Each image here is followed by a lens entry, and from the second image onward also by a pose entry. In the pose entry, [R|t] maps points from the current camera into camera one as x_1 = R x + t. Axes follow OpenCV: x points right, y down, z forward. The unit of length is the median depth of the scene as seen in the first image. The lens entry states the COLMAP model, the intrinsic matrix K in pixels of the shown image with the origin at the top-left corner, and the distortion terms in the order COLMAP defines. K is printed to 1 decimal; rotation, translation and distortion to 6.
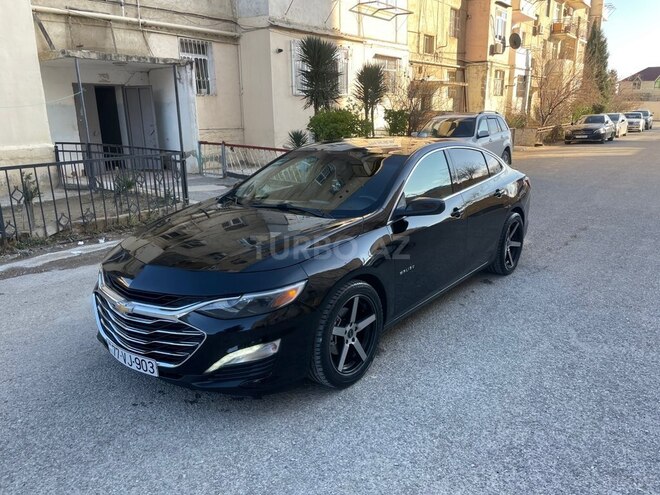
lens RADIAL K [[495.3, 0, 331.9], [0, 495.3, 248.7], [0, 0, 1]] dist [0.096760, -0.131533]
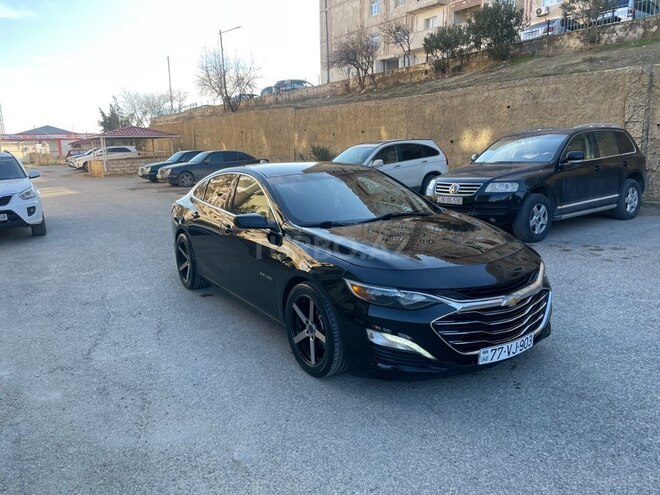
lens RADIAL K [[496.8, 0, 325.8], [0, 496.8, 246.1], [0, 0, 1]] dist [0.095780, -0.129780]
pose [[0.340750, -0.174387, 0.923839, -0.356599], [0.260878, 0.961597, 0.085291, -0.045548], [-0.903234, 0.211946, 0.373158, 0.214980]]
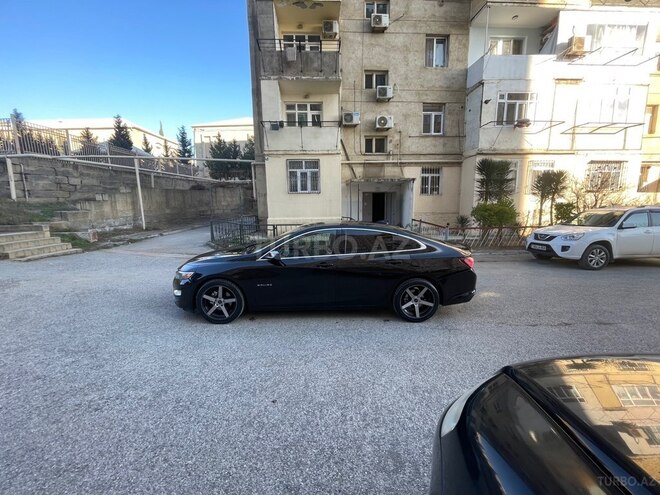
lens RADIAL K [[264.4, 0, 330.0], [0, 264.4, 247.5], [0, 0, 1]] dist [-0.004369, 0.000234]
pose [[0.637034, 0.130884, -0.759643, 0.317880], [-0.203035, 0.979170, -0.001557, -0.045366], [0.743616, 0.155226, 0.650339, 0.135449]]
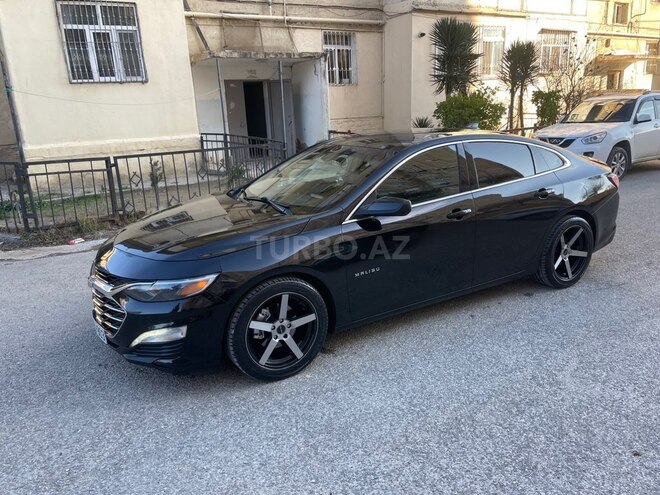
lens RADIAL K [[496.8, 0, 325.8], [0, 496.8, 246.1], [0, 0, 1]] dist [0.095780, -0.129780]
pose [[0.932335, 0.074258, -0.353888, 0.117431], [-0.066283, 0.997200, 0.034624, -0.010033], [0.355468, -0.008824, 0.934647, 0.021413]]
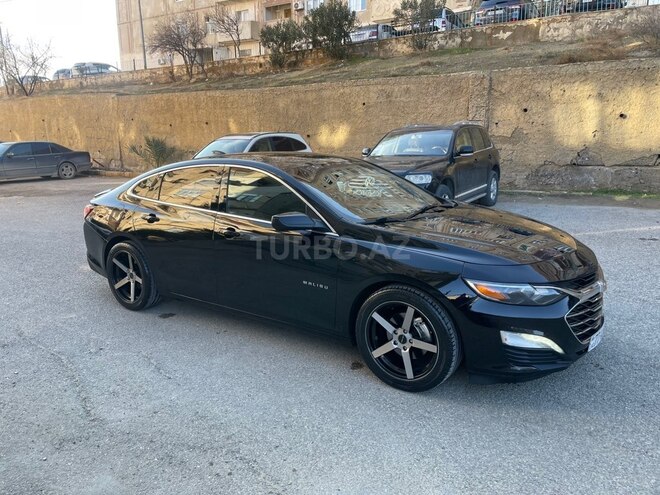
lens RADIAL K [[496.8, 0, 325.8], [0, 496.8, 246.1], [0, 0, 1]] dist [0.095780, -0.129780]
pose [[-0.040511, -0.193894, 0.980186, -0.342168], [0.270187, 0.942319, 0.197571, -0.082955], [-0.961955, 0.272837, 0.014213, 0.359928]]
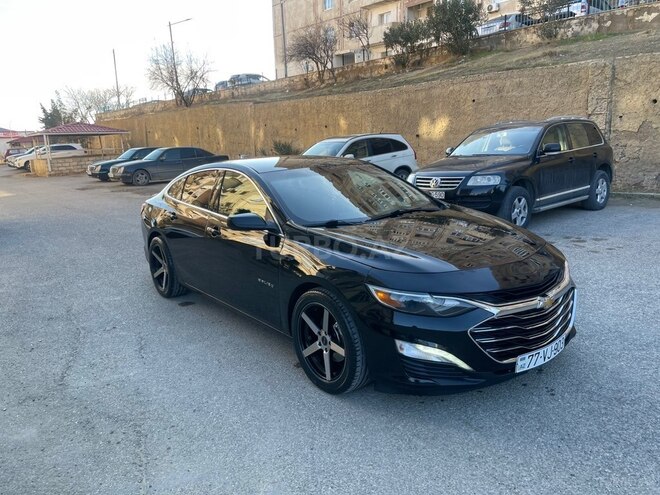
lens RADIAL K [[496.9, 0, 331.3], [0, 496.9, 246.2], [0, 0, 1]] dist [0.097124, -0.132678]
pose [[0.244557, -0.190061, 0.950825, -0.338560], [0.278864, 0.952959, 0.118762, -0.053693], [-0.928669, 0.236107, 0.286054, 0.250843]]
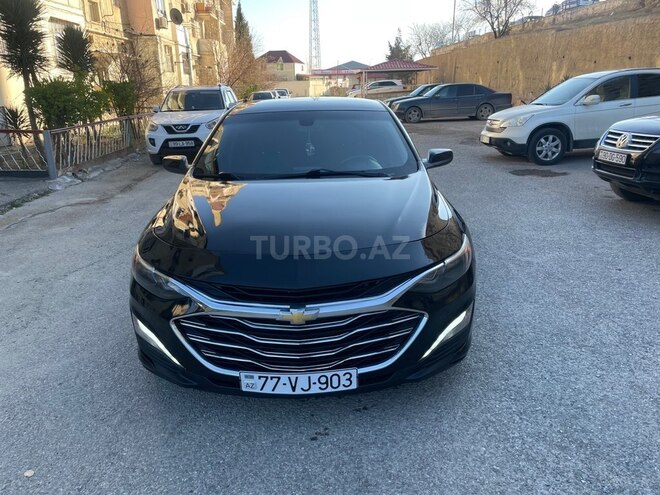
lens RADIAL K [[496.8, 0, 325.8], [0, 496.8, 246.1], [0, 0, 1]] dist [0.095780, -0.129780]
pose [[0.787634, -0.186658, 0.587189, -0.183238], [0.167987, 0.981959, 0.086816, -0.009723], [-0.592800, 0.030261, 0.804781, 0.086915]]
